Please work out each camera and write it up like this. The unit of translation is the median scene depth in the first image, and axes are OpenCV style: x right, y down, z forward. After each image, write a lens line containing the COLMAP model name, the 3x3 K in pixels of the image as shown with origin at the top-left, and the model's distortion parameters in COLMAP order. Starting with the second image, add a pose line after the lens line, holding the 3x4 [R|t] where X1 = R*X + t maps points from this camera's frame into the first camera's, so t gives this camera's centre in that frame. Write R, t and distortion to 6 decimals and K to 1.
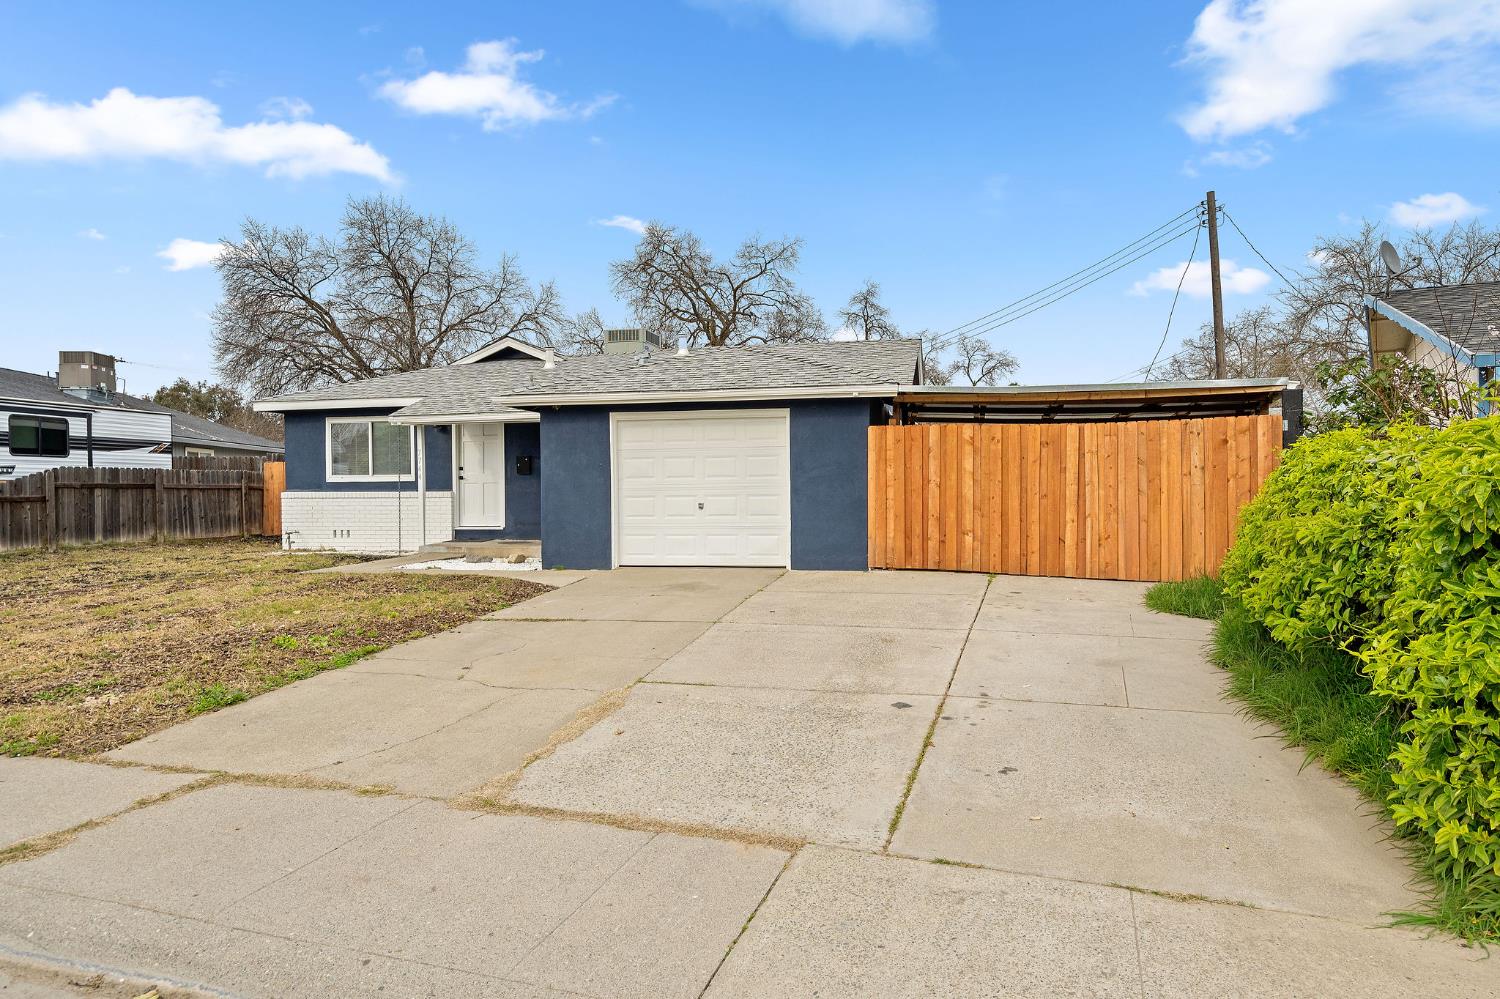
lens RADIAL K [[876.2, 0, 733.3], [0, 876.2, 502.9], [0, 0, 1]] dist [0.004746, 0.000454]
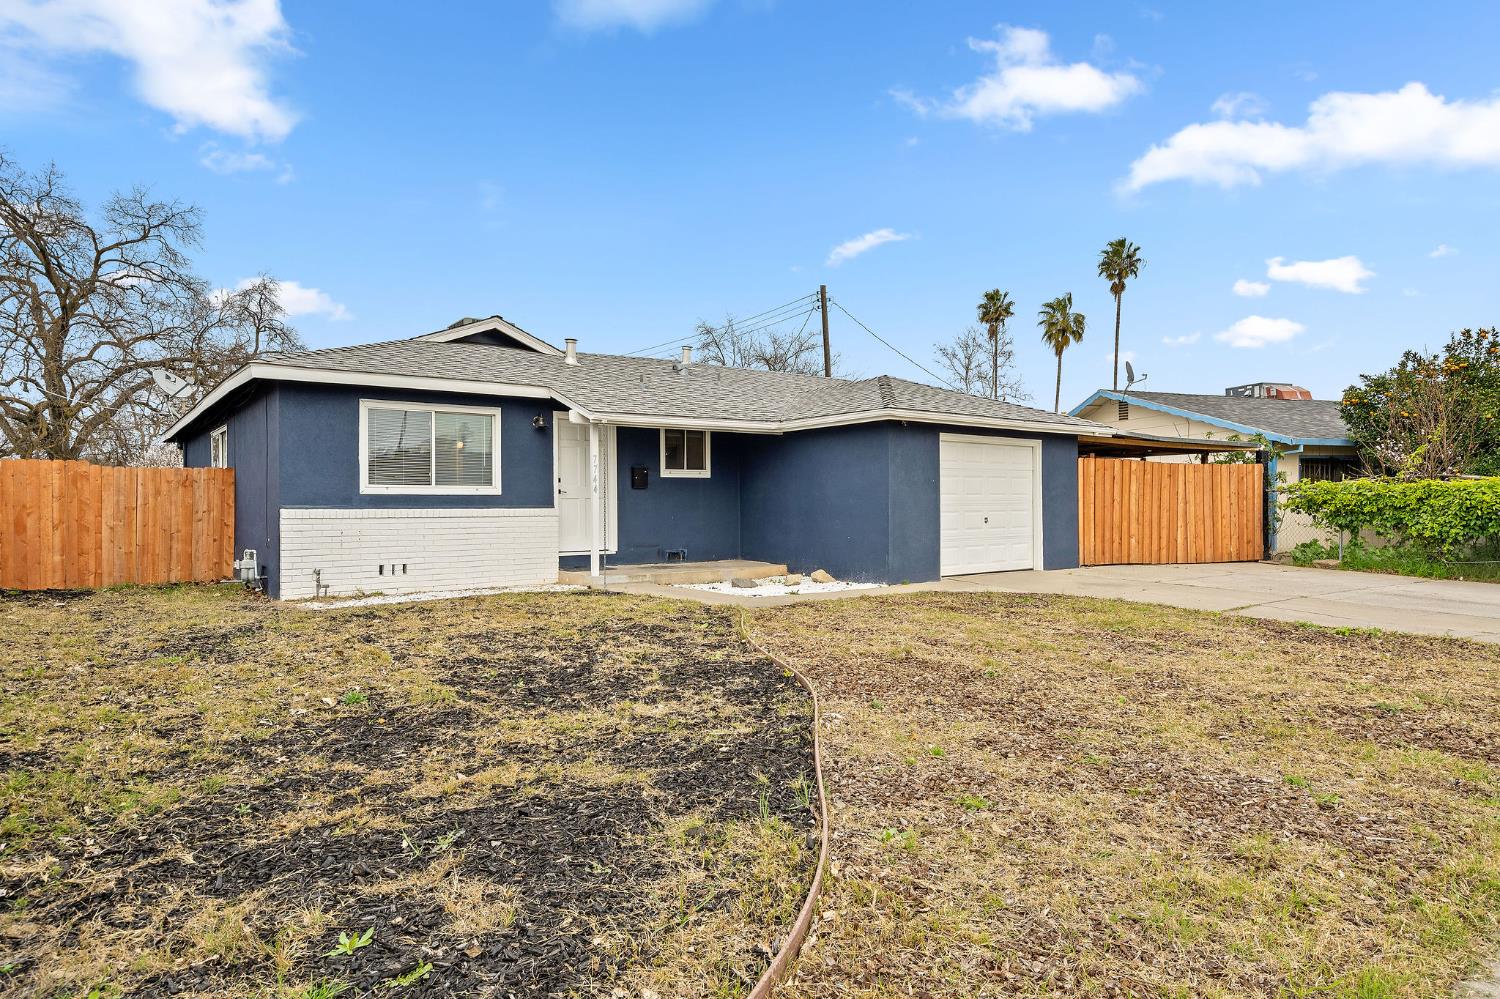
lens RADIAL K [[876.2, 0, 733.3], [0, 876.2, 502.9], [0, 0, 1]] dist [0.004746, 0.000454]
pose [[0.665198, 0.008397, 0.746620, -0.799550], [0.014390, 0.999607, -0.024063, 0.003068], [-0.746528, 0.026750, 0.664816, 0.354408]]
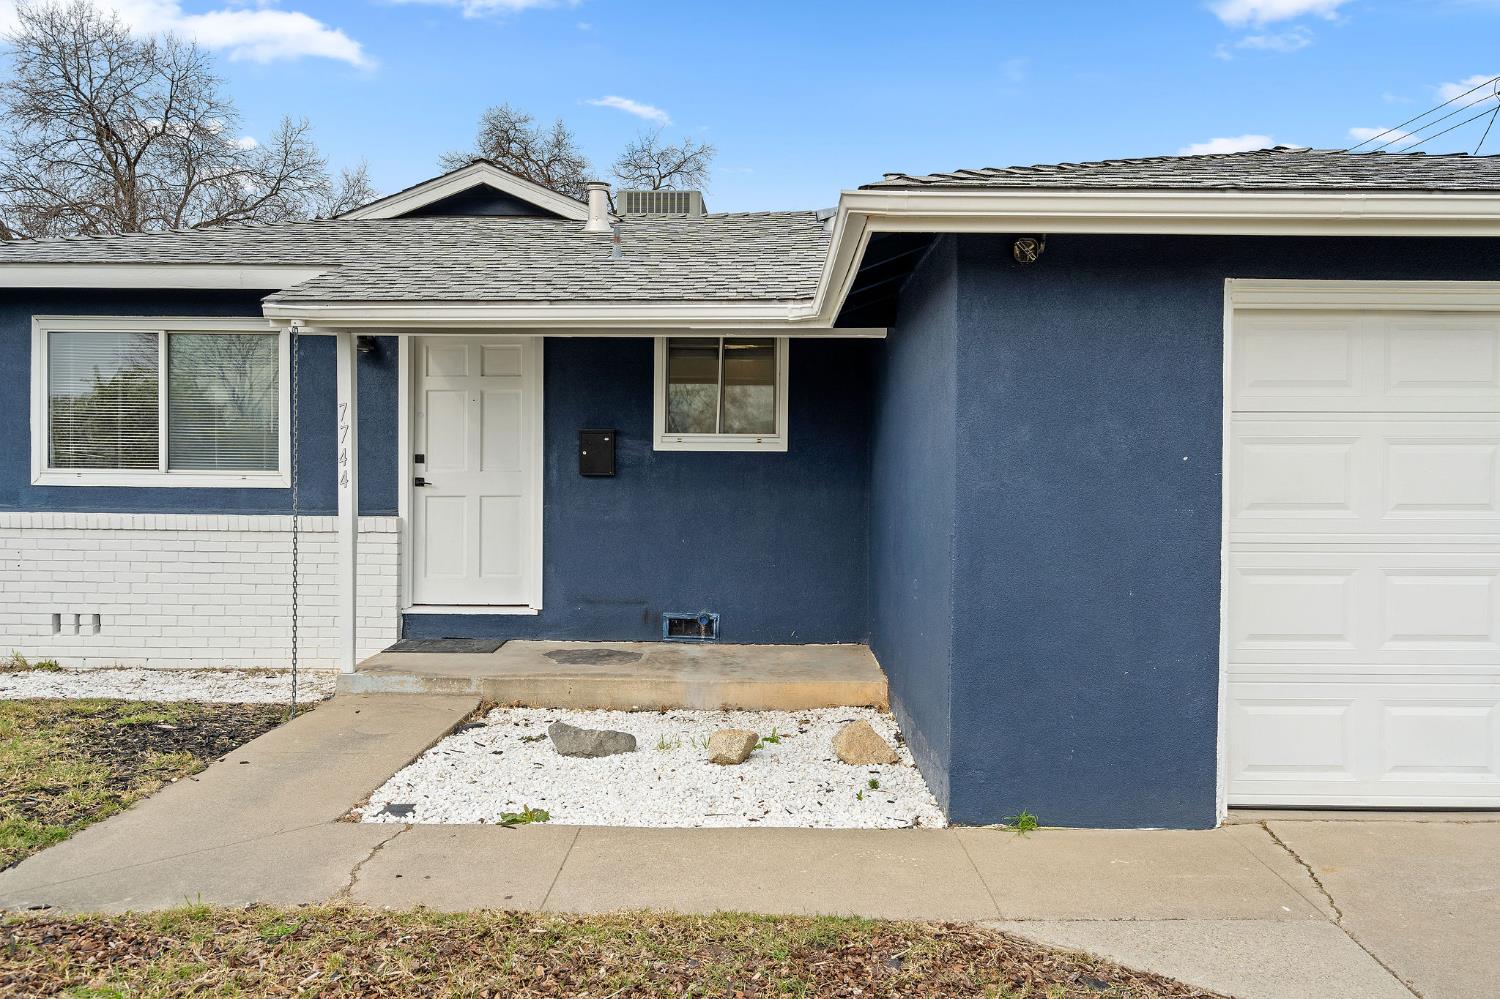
lens RADIAL K [[1081.2, 0, 750.0], [0, 1081.2, 499.5], [0, 0, 1]] dist [-0.009660, 0.006395]
pose [[0.978978, 0.014364, 0.203460, -0.264476], [-0.012897, 0.999880, -0.008535, -0.018611], [-0.203558, 0.005732, 0.979046, 0.500410]]
